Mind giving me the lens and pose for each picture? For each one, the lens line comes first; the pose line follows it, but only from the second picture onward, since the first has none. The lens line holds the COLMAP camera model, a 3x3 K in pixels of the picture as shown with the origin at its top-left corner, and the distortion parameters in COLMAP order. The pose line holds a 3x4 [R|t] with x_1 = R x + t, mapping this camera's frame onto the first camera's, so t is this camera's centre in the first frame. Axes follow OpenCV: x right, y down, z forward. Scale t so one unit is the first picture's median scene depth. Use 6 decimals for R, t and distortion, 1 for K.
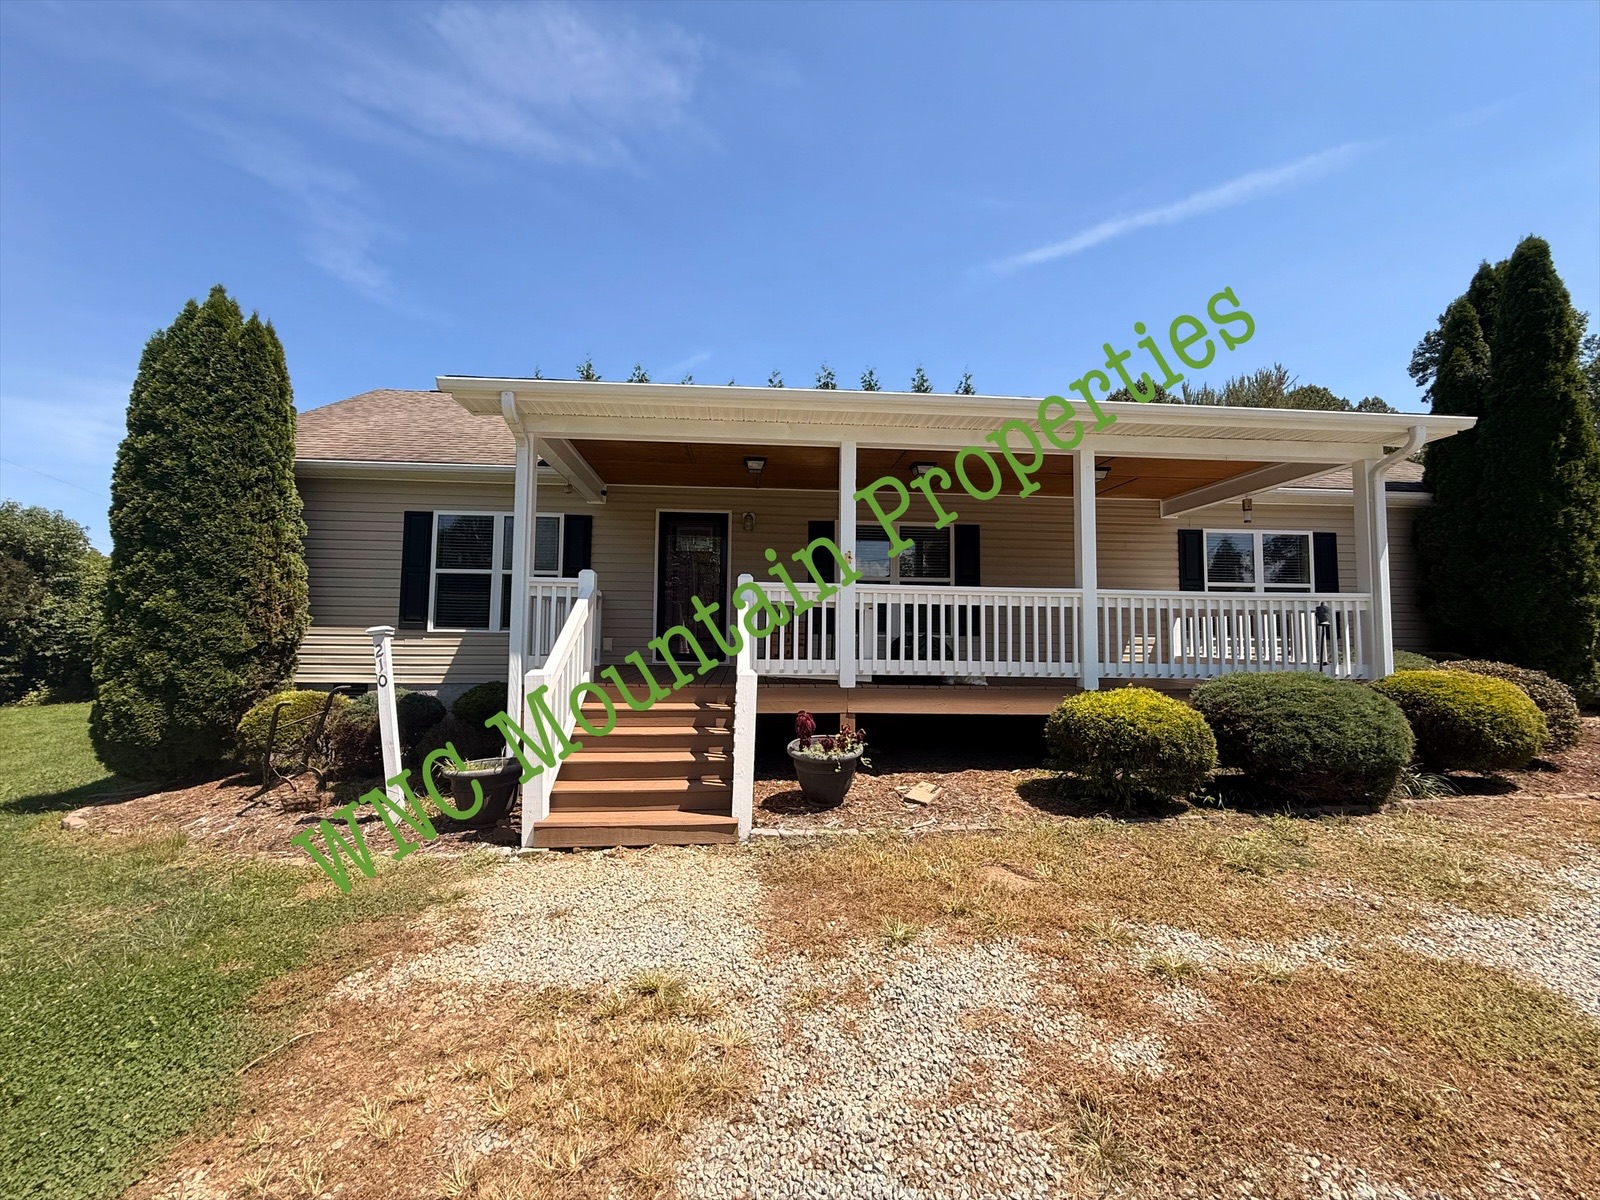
lens RADIAL K [[637.0, 0, 793.0], [0, 637.0, 598.0], [0, 0, 1]] dist [-0.003753, 0.000565]
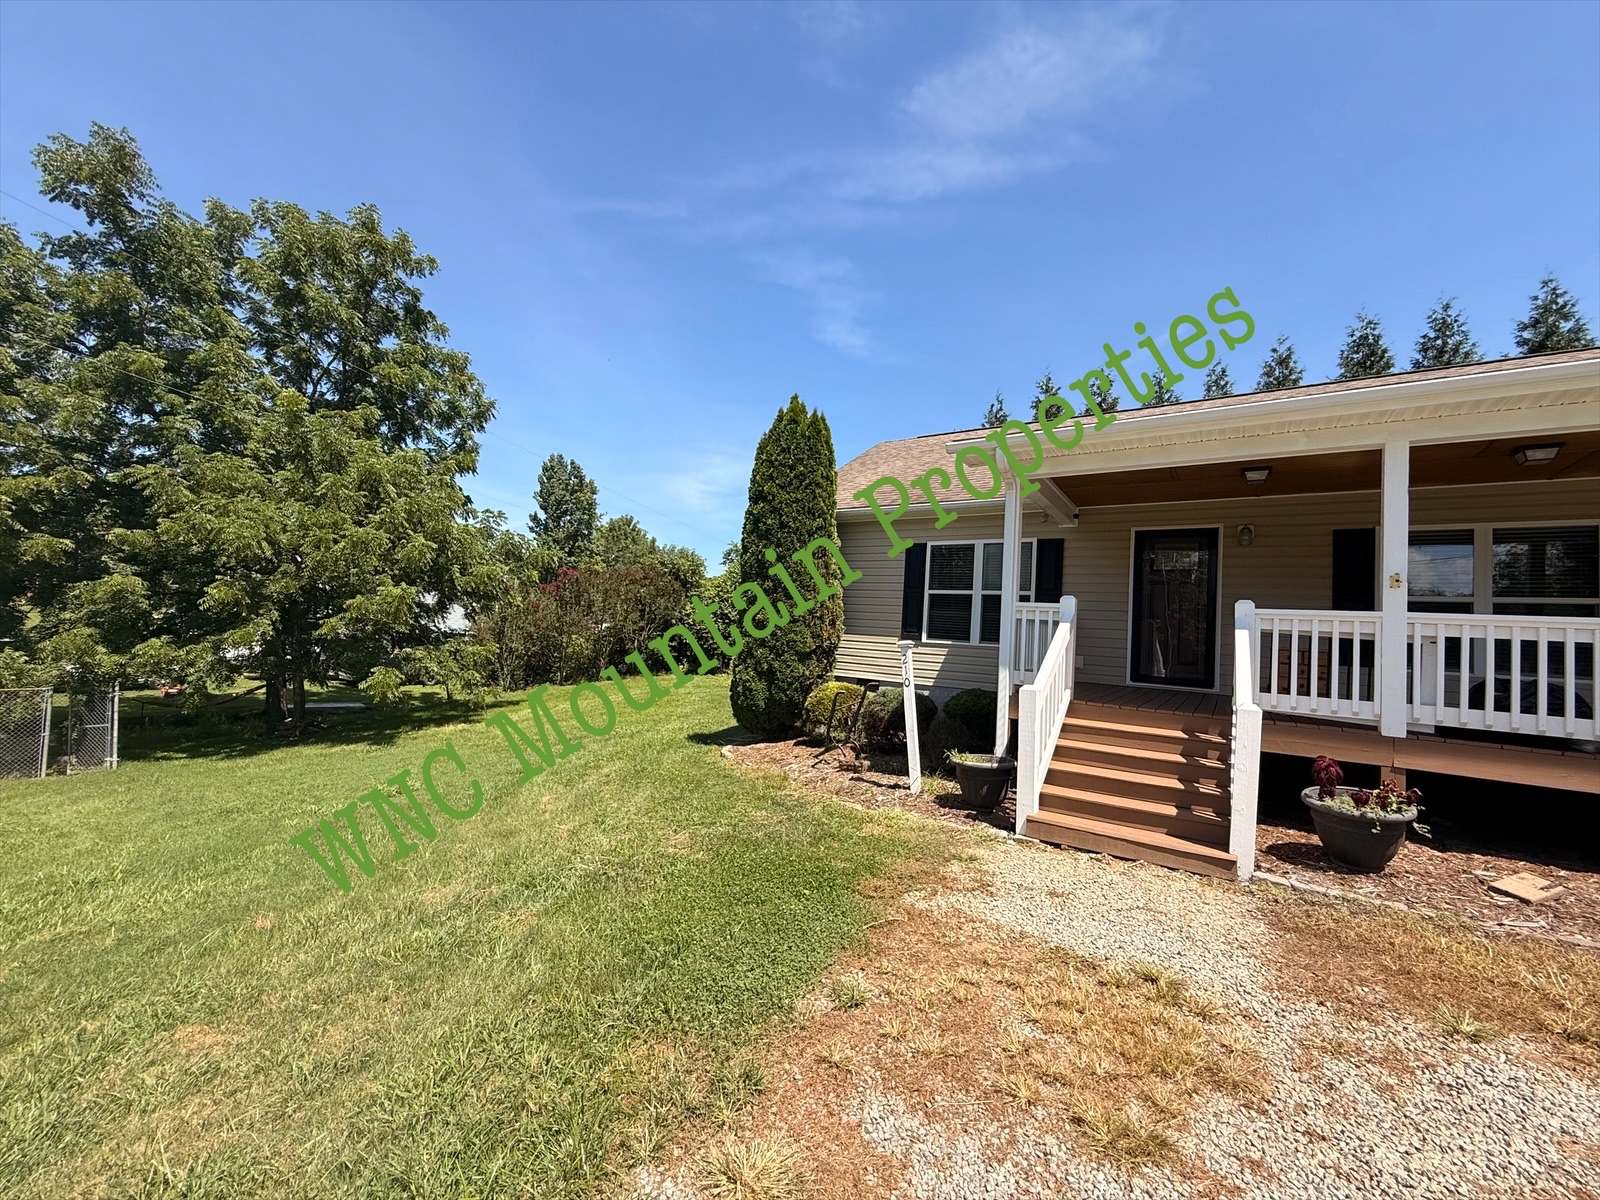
lens RADIAL K [[637.0, 0, 793.0], [0, 637.0, 598.0], [0, 0, 1]] dist [-0.003753, 0.000565]
pose [[0.777939, 0.003061, -0.628332, -0.004277], [-0.010880, 0.999904, -0.008600, -0.027168], [0.628245, 0.013527, 0.777898, -0.156056]]
